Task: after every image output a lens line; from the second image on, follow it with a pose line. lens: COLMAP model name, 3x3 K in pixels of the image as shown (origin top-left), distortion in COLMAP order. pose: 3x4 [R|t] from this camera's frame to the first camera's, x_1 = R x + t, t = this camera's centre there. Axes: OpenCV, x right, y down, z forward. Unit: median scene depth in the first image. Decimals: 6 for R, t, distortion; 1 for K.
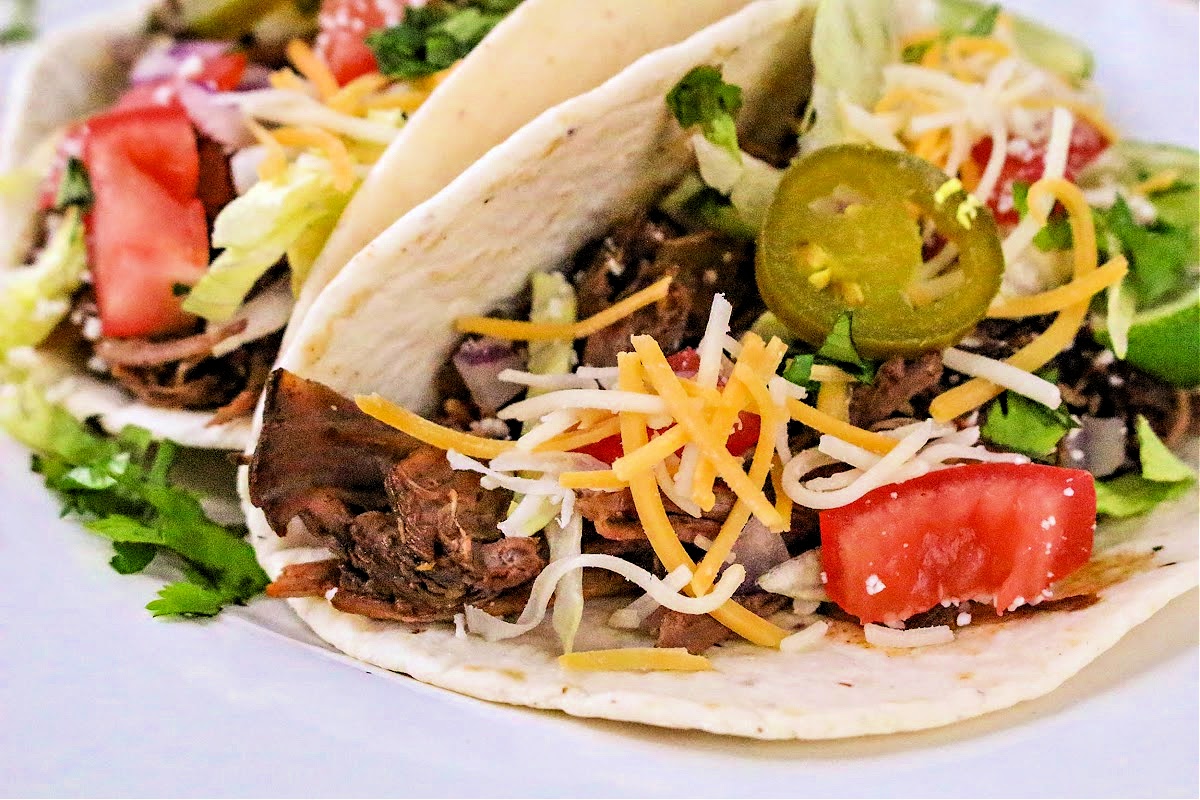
lens RADIAL K [[2323.0, 0, 600.0], [0, 2323.0, 400.0], [0, 0, 1]] dist [0.001520, 0.007167]
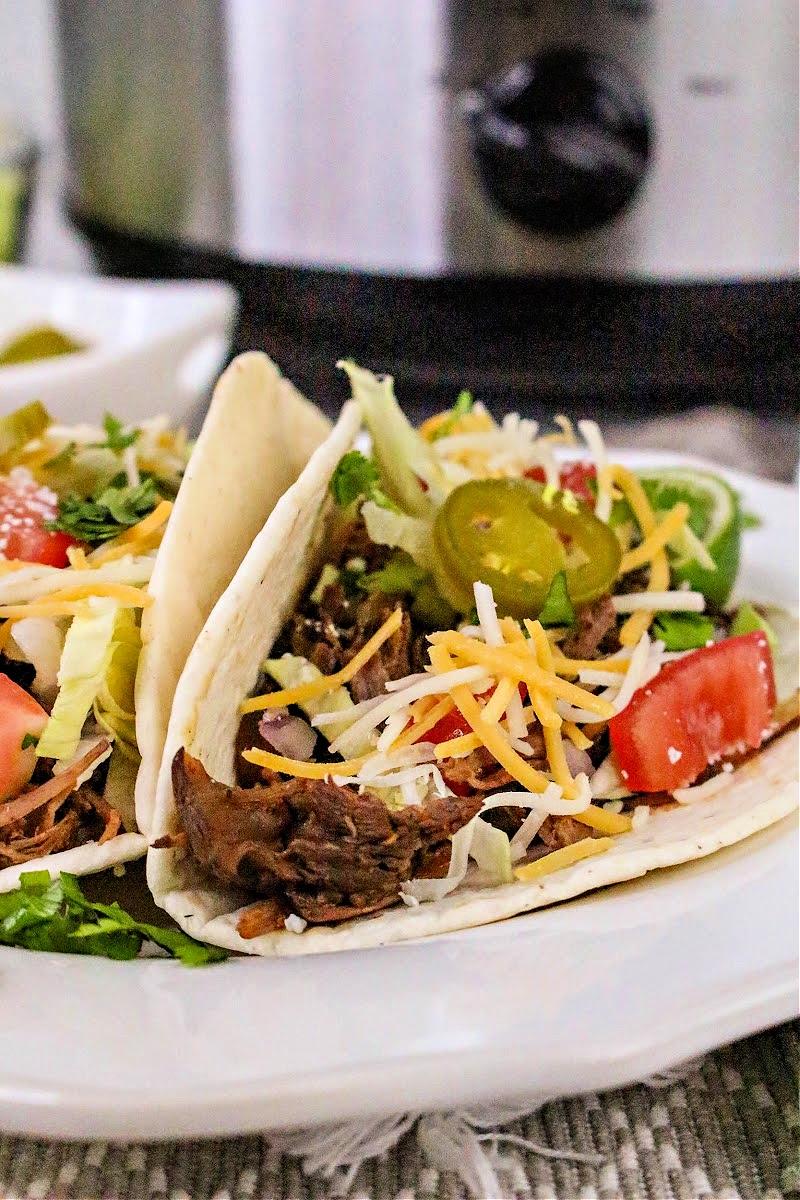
lens RADIAL K [[2248.5, 0, 400.0], [0, 2248.5, 600.0], [0, 0, 1]] dist [0.055239, 0.316337]
pose [[0.821625, -0.256262, 0.509178, -0.593780], [0.393448, 0.901299, -0.181268, 0.163739], [-0.412469, 0.349269, 0.841356, 0.003143]]
